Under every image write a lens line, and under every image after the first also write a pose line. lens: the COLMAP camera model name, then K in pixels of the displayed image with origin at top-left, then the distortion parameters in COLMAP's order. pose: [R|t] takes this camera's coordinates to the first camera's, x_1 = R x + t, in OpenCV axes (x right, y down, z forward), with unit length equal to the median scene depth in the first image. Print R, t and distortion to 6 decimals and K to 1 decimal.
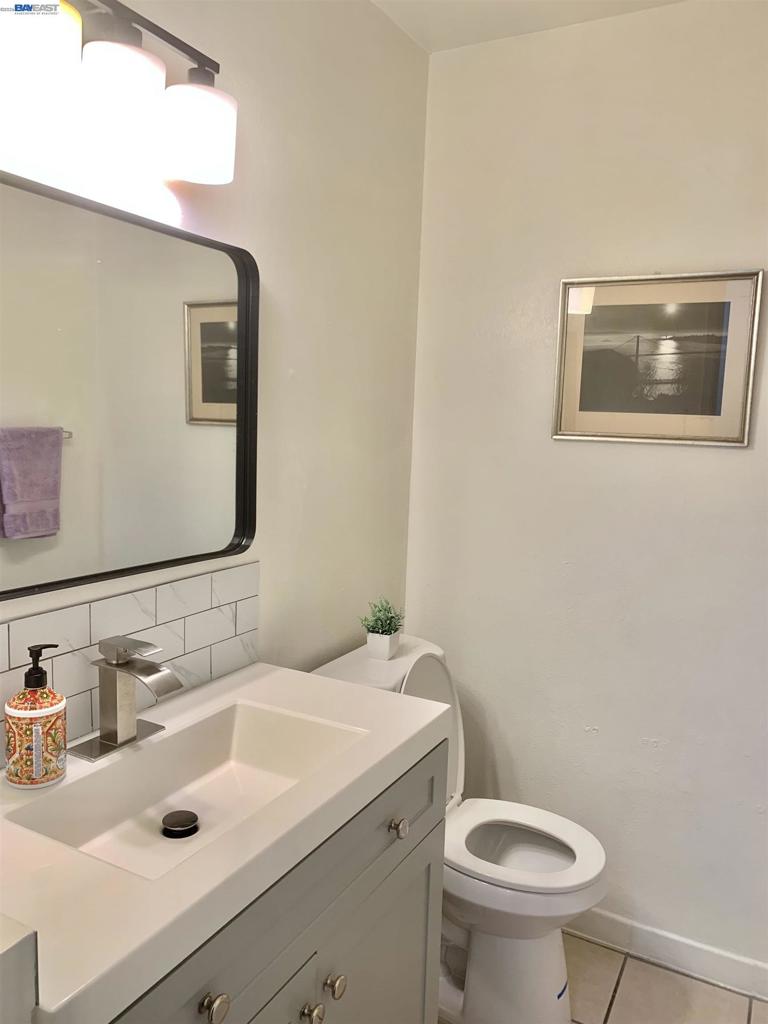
lens RADIAL K [[782.6, 0, 384.0], [0, 782.6, 512.0], [0, 0, 1]] dist [-0.002187, -0.001322]
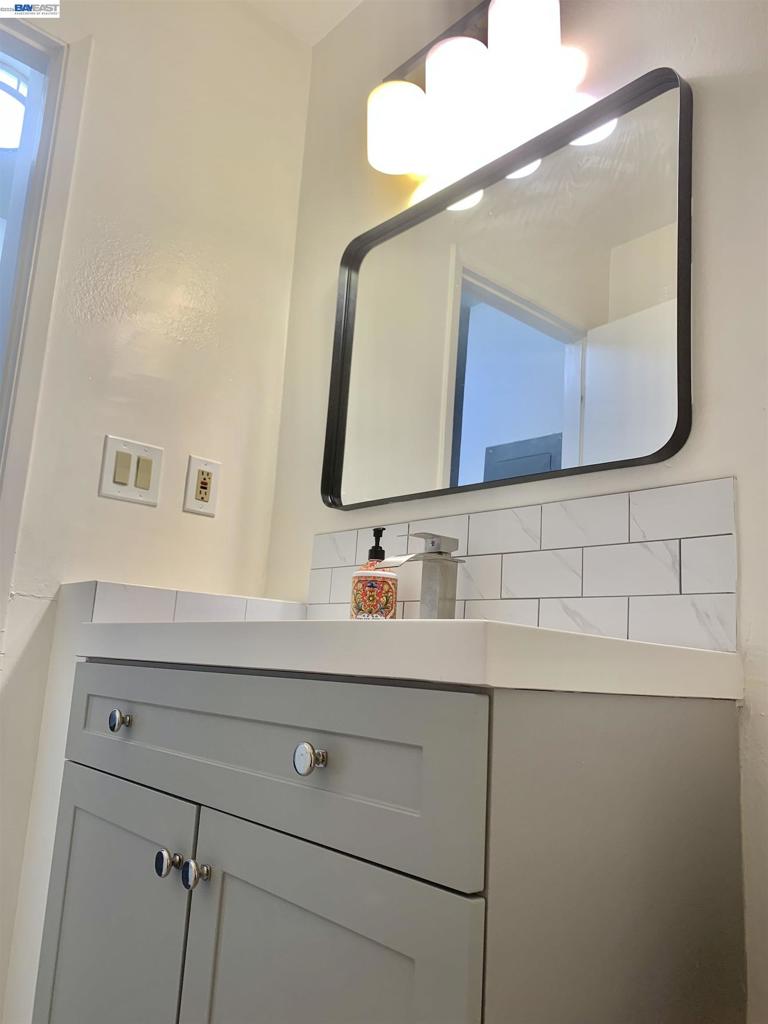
lens RADIAL K [[782.6, 0, 384.0], [0, 782.6, 512.0], [0, 0, 1]] dist [-0.002187, -0.001322]
pose [[-0.336710, -0.235526, -0.911677, 0.499475], [-0.189075, 0.965403, -0.179574, 0.265264], [0.922430, 0.111911, -0.369593, 1.057604]]
